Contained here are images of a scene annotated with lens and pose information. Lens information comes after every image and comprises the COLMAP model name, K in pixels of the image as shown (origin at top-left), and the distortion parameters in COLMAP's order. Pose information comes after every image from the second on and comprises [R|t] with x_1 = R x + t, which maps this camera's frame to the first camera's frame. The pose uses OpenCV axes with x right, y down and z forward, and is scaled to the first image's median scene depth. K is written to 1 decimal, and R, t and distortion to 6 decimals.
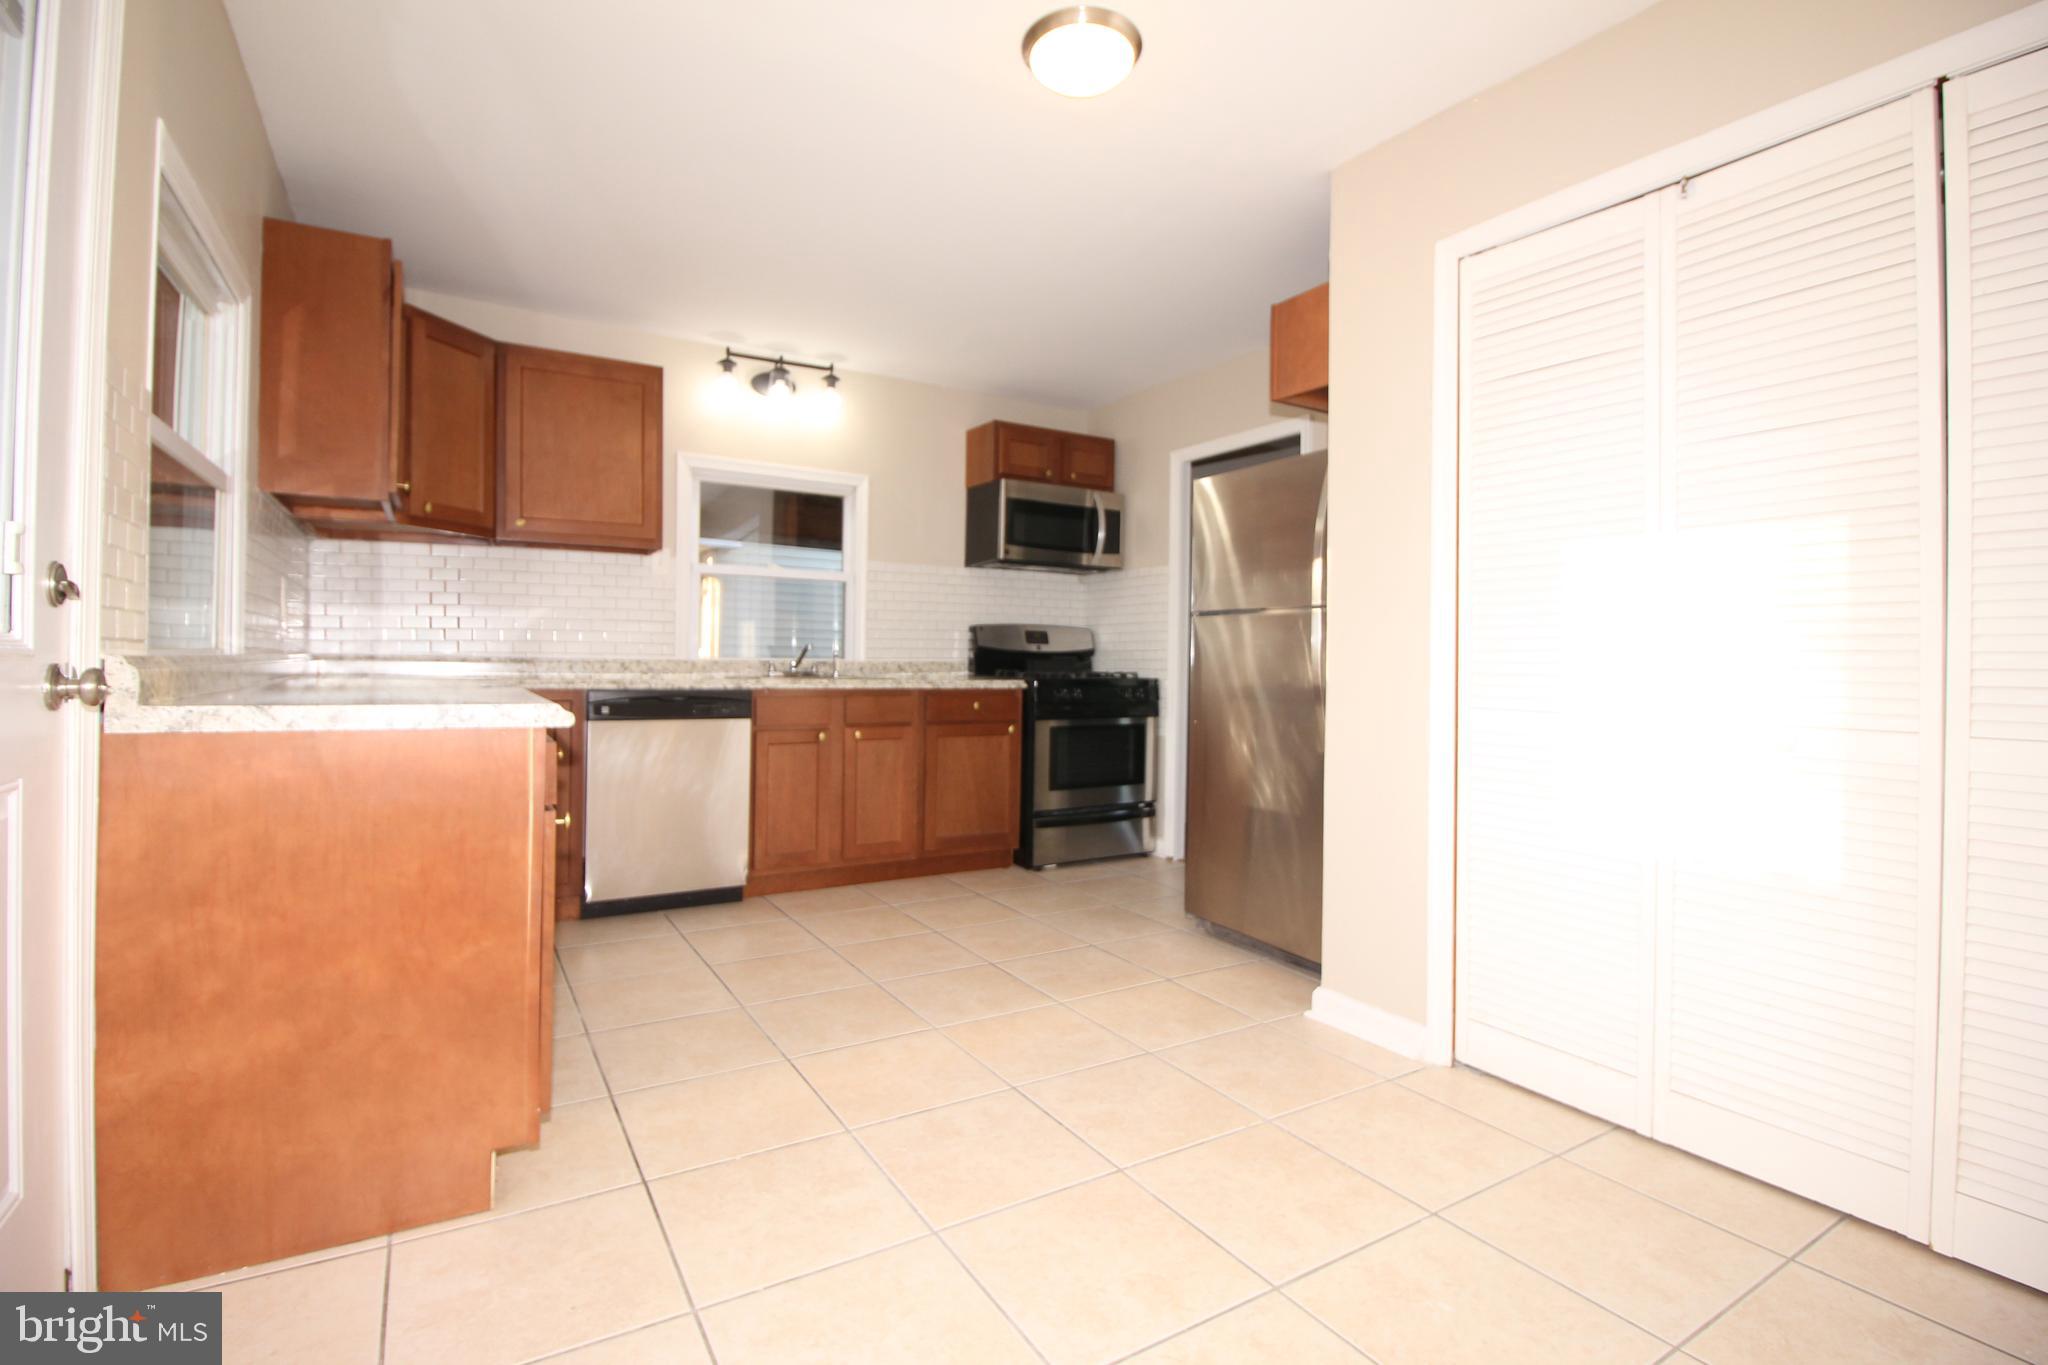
lens RADIAL K [[960.1, 0, 1026.3], [0, 960.1, 677.8], [0, 0, 1]] dist [-0.003792, -0.000775]
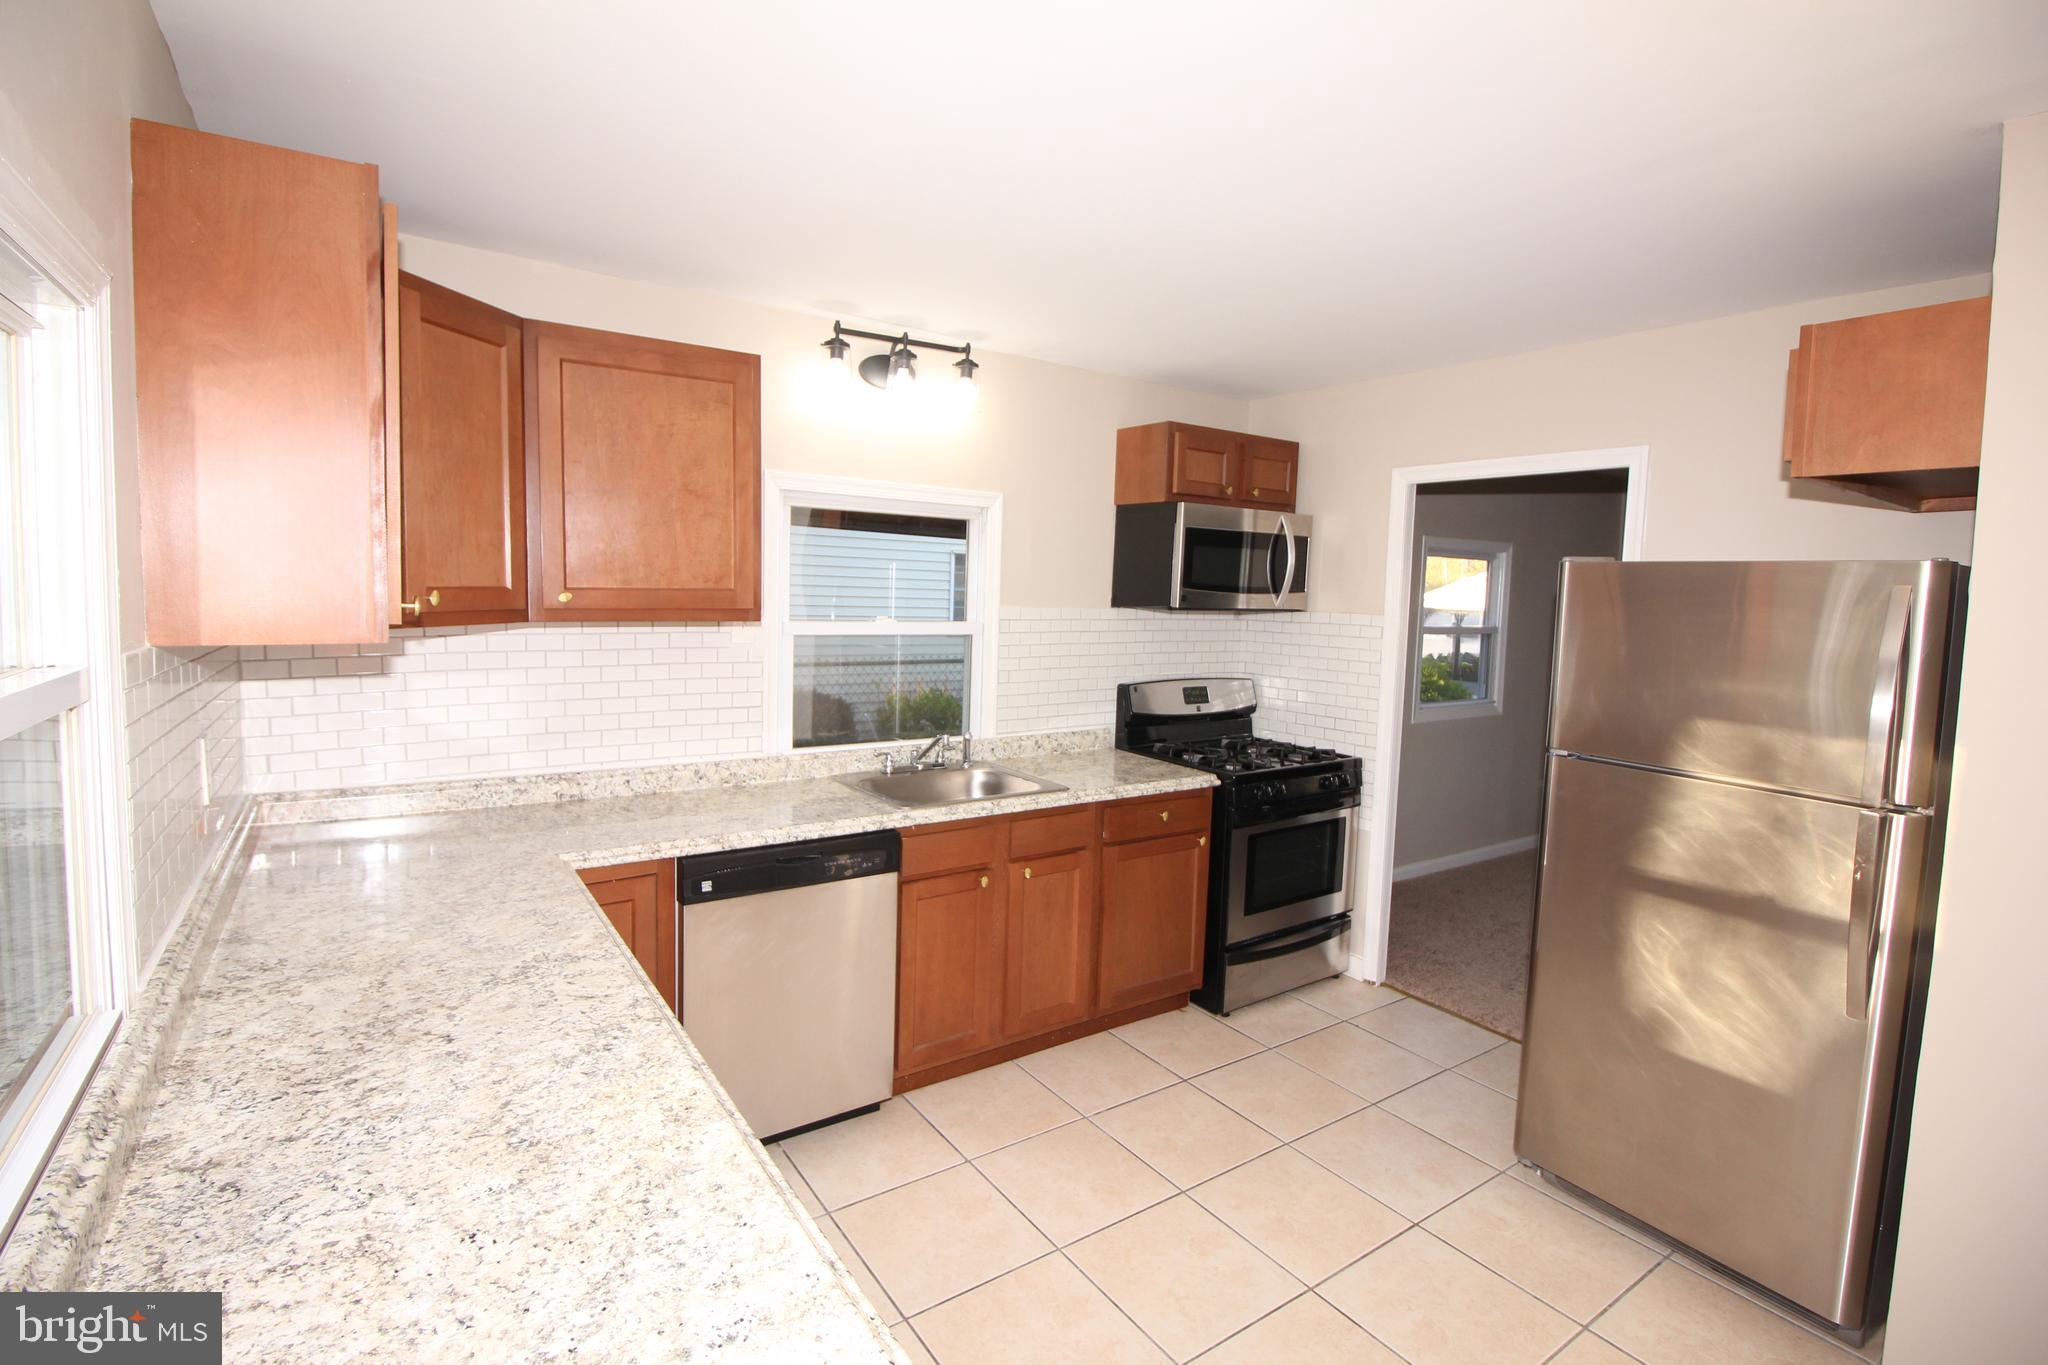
lens RADIAL K [[960.1, 0, 1026.0], [0, 960.1, 674.7], [0, 0, 1]] dist [-0.003792, -0.000775]
pose [[0.998371, 0.010140, 0.056141, -0.196855], [-0.014042, 0.997479, 0.069563, -0.127820], [-0.055294, -0.070238, 0.995997, 0.253461]]
